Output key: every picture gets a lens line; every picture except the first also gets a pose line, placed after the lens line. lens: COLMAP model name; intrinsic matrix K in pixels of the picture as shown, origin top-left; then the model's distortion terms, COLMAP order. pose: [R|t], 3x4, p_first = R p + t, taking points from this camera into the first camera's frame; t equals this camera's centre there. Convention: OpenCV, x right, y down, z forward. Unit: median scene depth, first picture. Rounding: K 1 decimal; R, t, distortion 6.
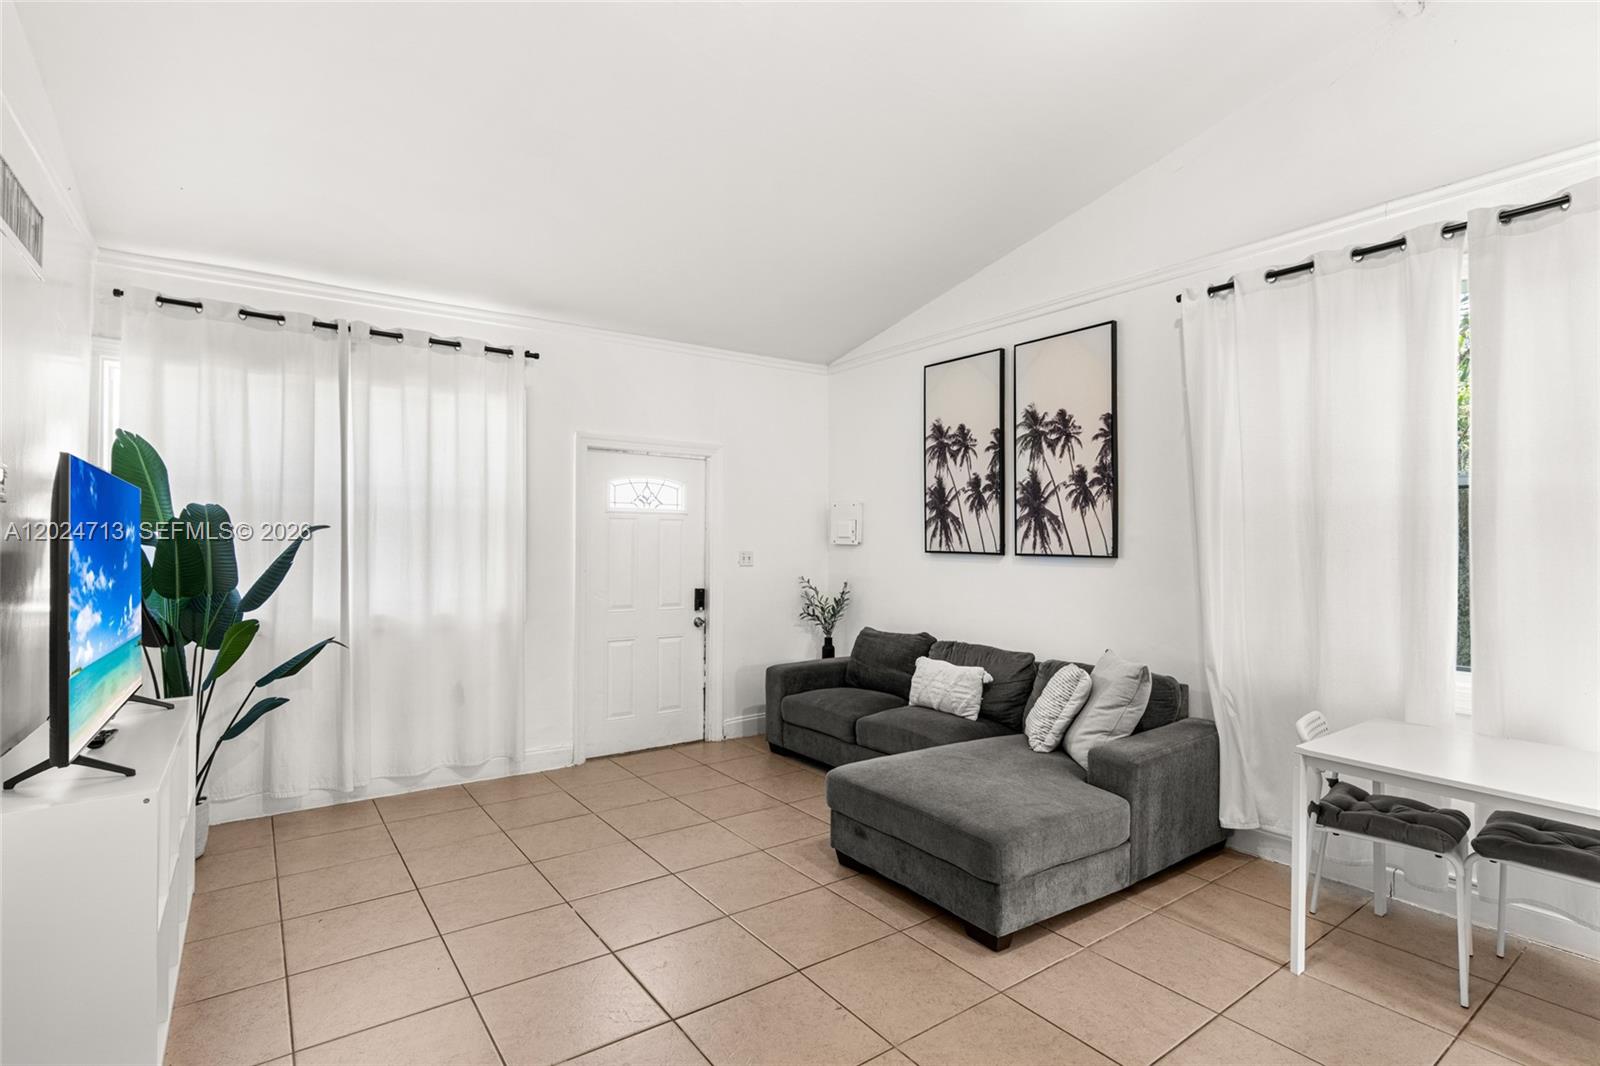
lens RADIAL K [[788.4, 0, 800.0], [0, 788.4, 533.0], [0, 0, 1]] dist [0.012570, 0.000432]
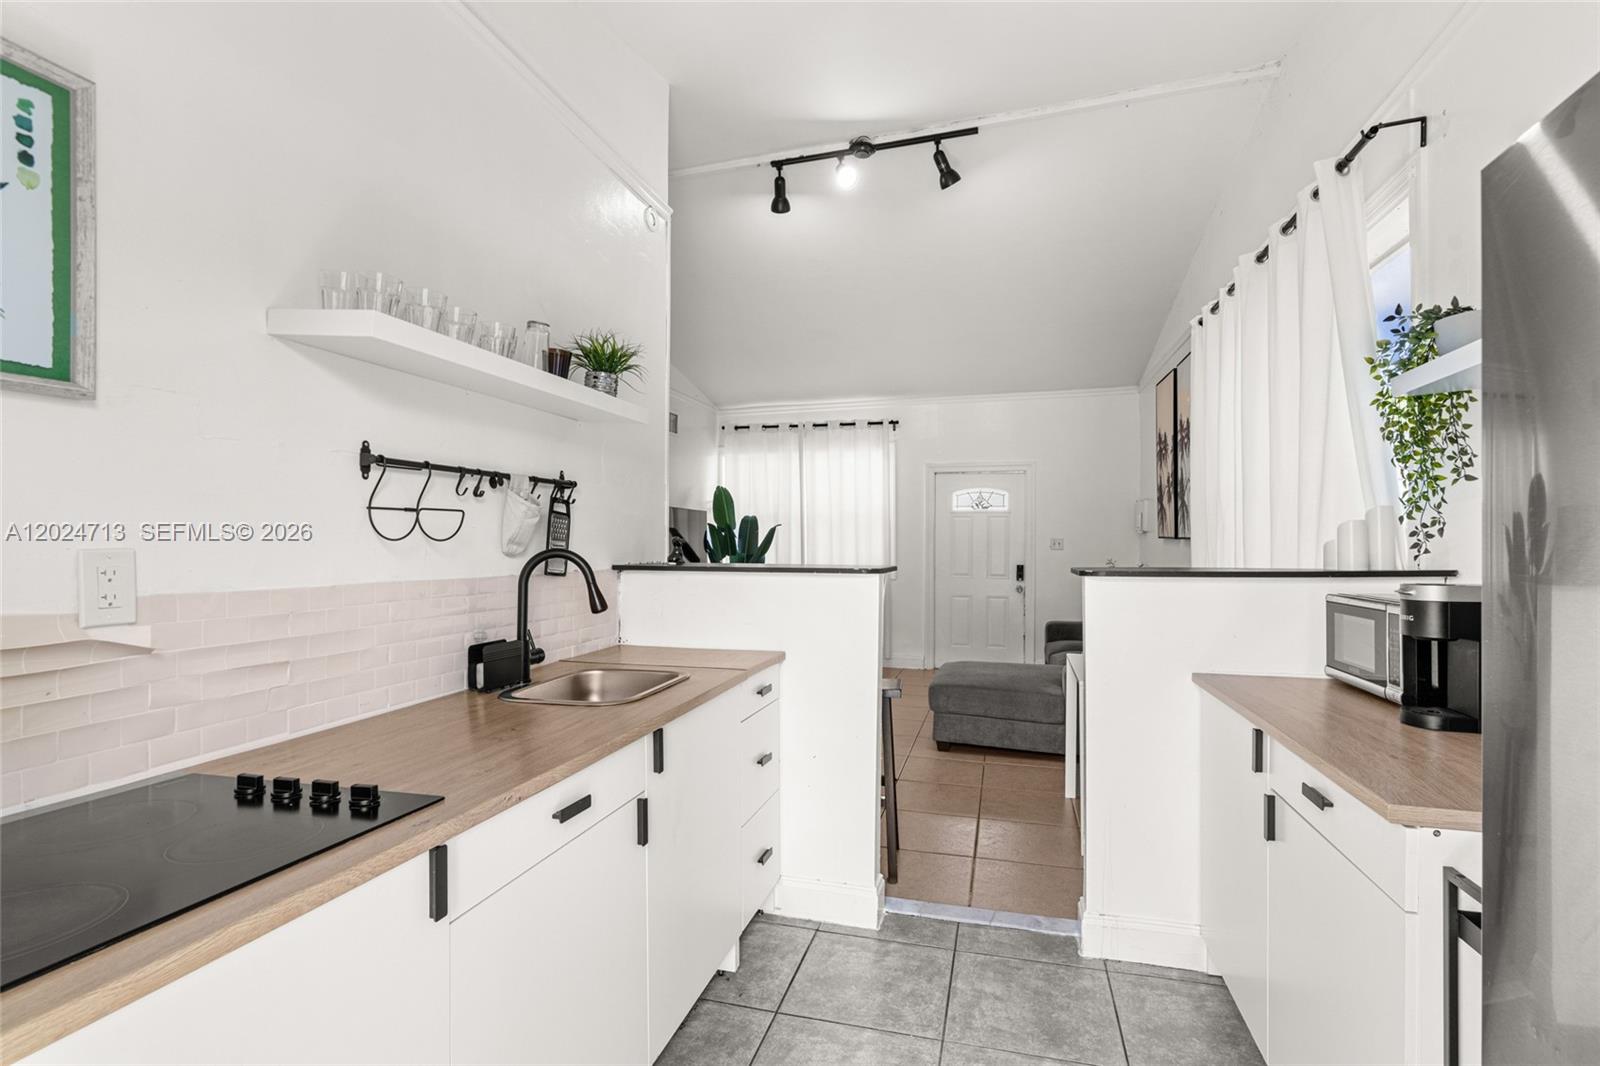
lens RADIAL K [[788.4, 0, 800.0], [0, 788.4, 533.0], [0, 0, 1]] dist [0.012570, 0.000432]
pose [[0.632563, -0.010360, -0.774440, 0.763665], [0.011924, 0.999922, -0.003637, 0.014658], [0.774417, -0.006933, 0.632637, -0.207005]]
